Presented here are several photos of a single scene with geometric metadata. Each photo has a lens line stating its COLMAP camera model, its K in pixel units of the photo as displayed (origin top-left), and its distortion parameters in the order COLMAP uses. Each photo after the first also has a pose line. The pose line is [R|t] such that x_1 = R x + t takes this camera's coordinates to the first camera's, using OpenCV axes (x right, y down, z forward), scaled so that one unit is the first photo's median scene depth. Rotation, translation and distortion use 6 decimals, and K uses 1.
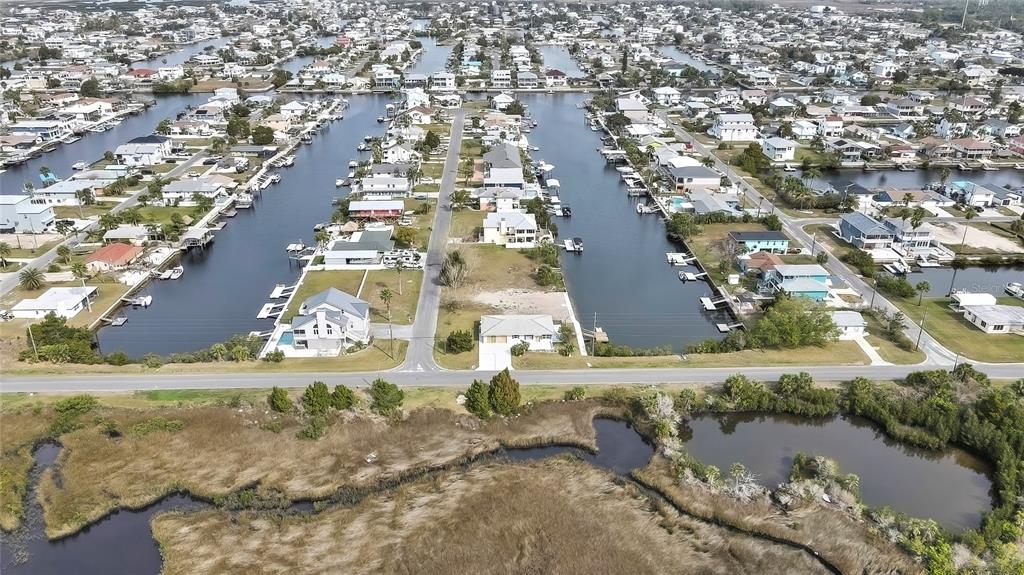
lens RADIAL K [[756.6, 0, 509.9], [0, 756.6, 285.7], [0, 0, 1]] dist [-0.005951, 0.039464]
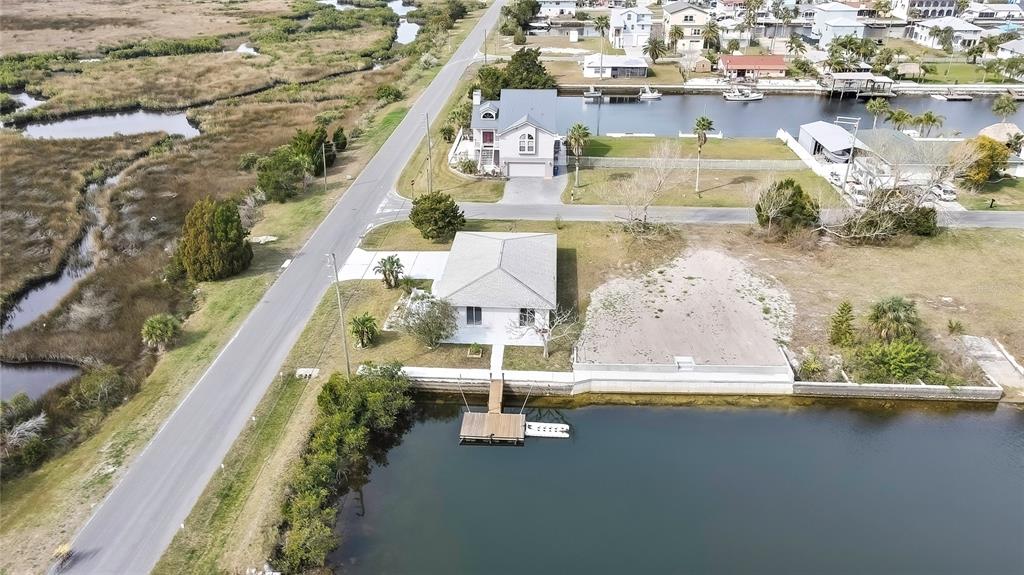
lens RADIAL K [[756.6, 0, 509.9], [0, 756.6, 285.7], [0, 0, 1]] dist [-0.005951, 0.039464]
pose [[-0.088233, 0.434052, -0.896556, 0.312267], [-0.389278, 0.813463, 0.432134, -0.096781], [0.916885, 0.387139, 0.097193, 0.800077]]
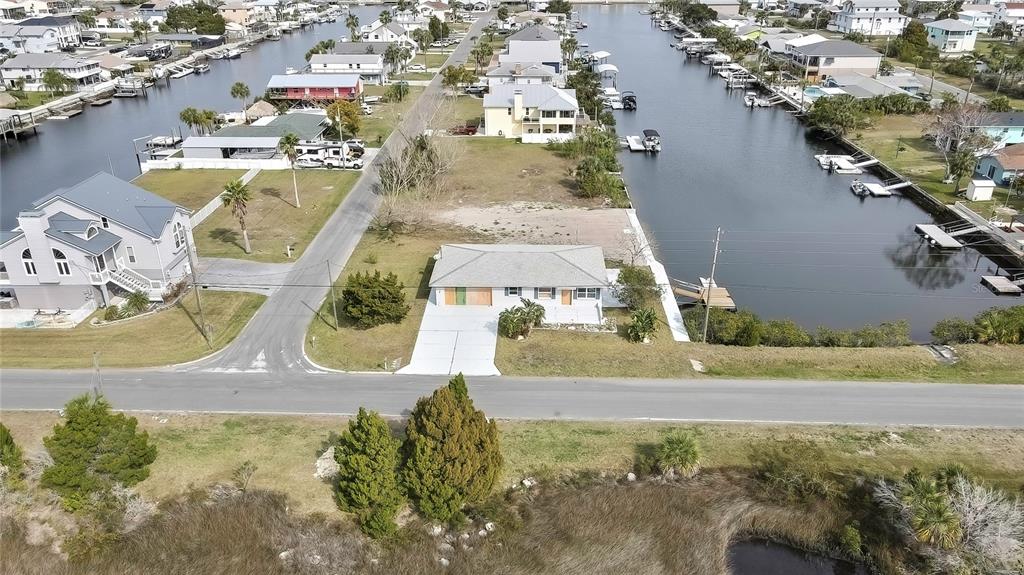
lens RADIAL K [[756.6, 0, 509.9], [0, 756.6, 285.7], [0, 0, 1]] dist [-0.005951, 0.039464]
pose [[0.997654, 0.021480, -0.064999, 0.026485], [-0.019485, 0.999324, 0.031169, 0.041511], [0.065625, -0.029829, 0.997398, 0.473044]]
